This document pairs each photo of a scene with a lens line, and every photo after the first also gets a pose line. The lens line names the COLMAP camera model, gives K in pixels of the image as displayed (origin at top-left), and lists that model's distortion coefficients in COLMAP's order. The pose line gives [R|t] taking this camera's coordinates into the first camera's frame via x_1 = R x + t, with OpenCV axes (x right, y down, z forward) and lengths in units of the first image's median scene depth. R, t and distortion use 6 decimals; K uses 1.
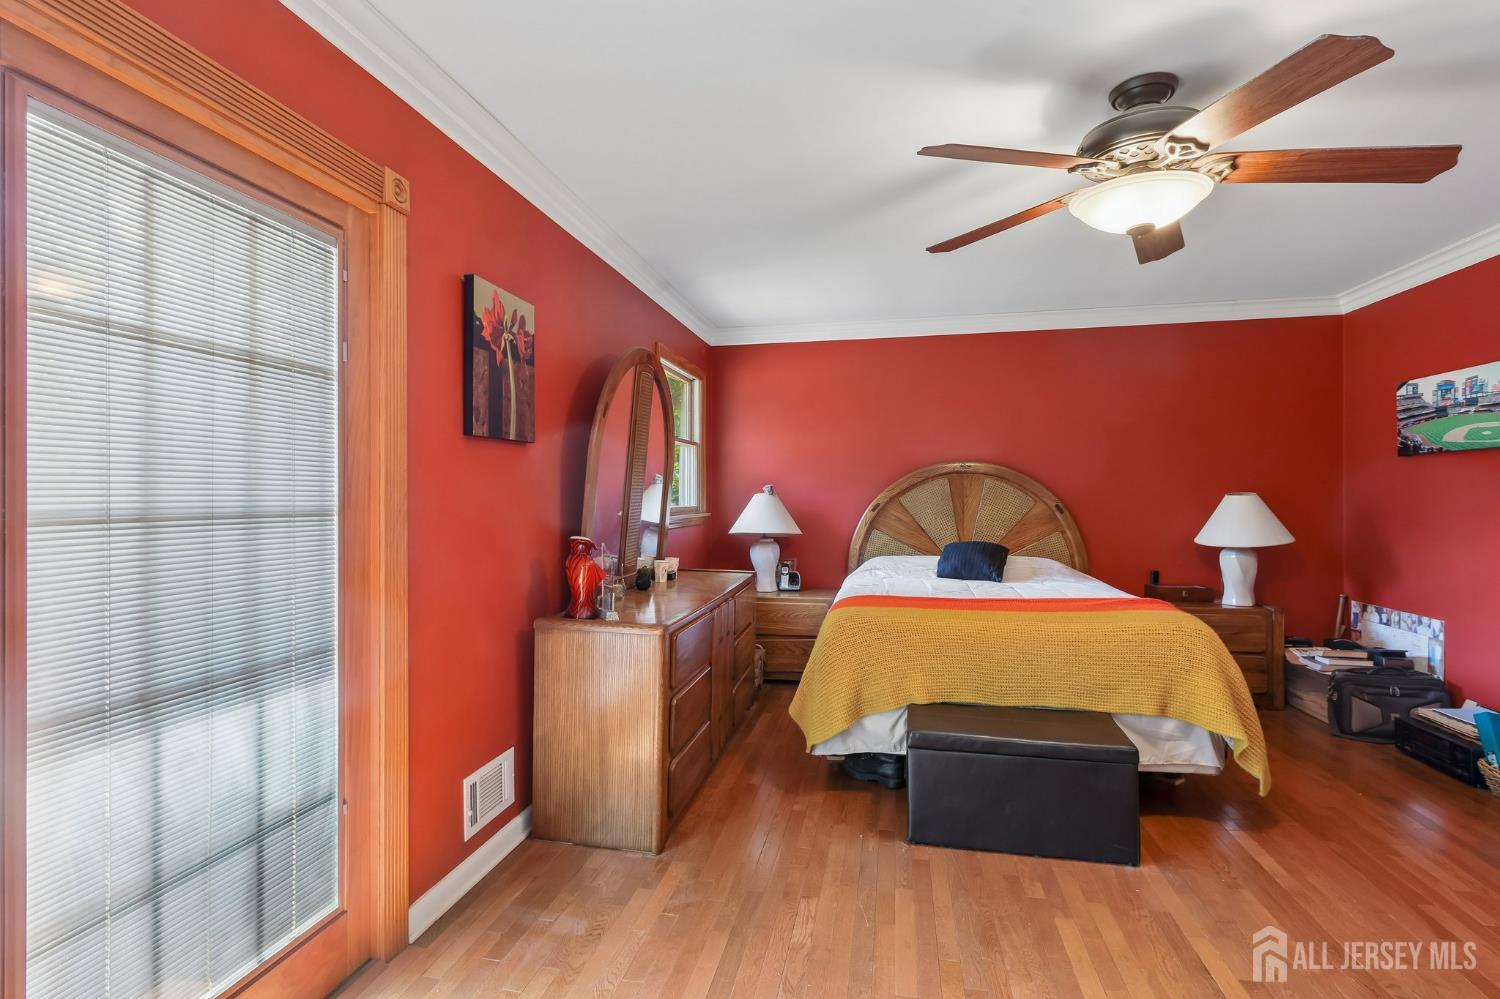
lens RADIAL K [[754.5, 0, 750.0], [0, 754.5, 495.0], [0, 0, 1]] dist [-0.002946, 0.004116]
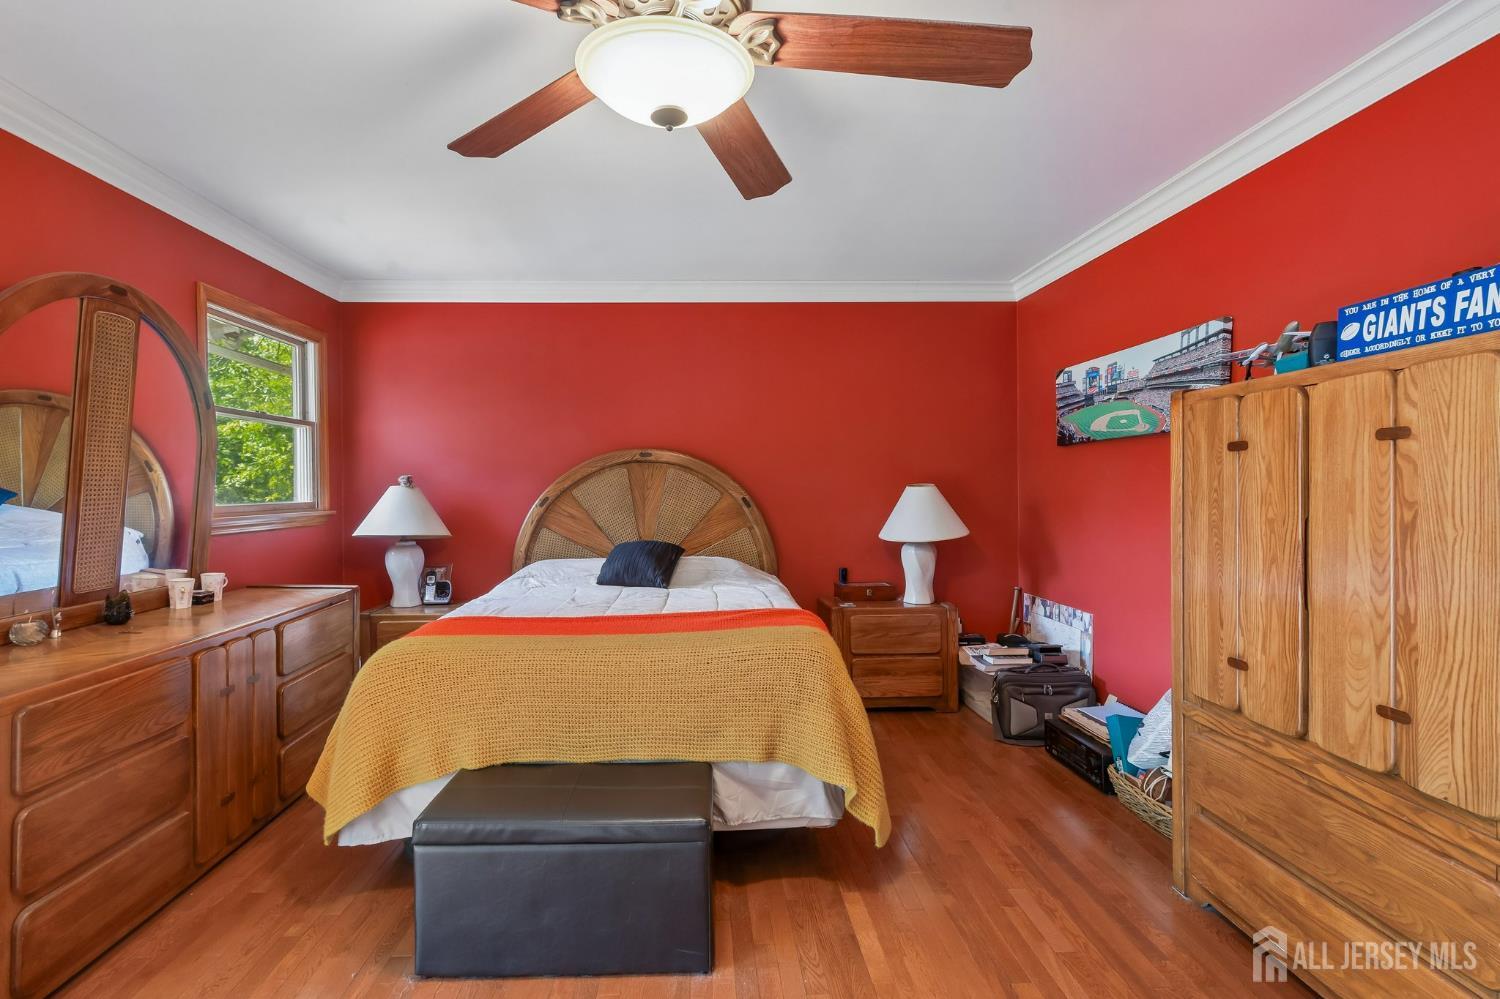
lens RADIAL K [[754.5, 0, 744.8], [0, 754.5, 493.8], [0, 0, 1]] dist [-0.002946, 0.004116]
pose [[0.967674, -0.006173, 0.252127, 0.224450], [0.003519, 0.999934, 0.010978, -0.001742], [-0.252178, -0.009736, 0.967632, 0.159804]]
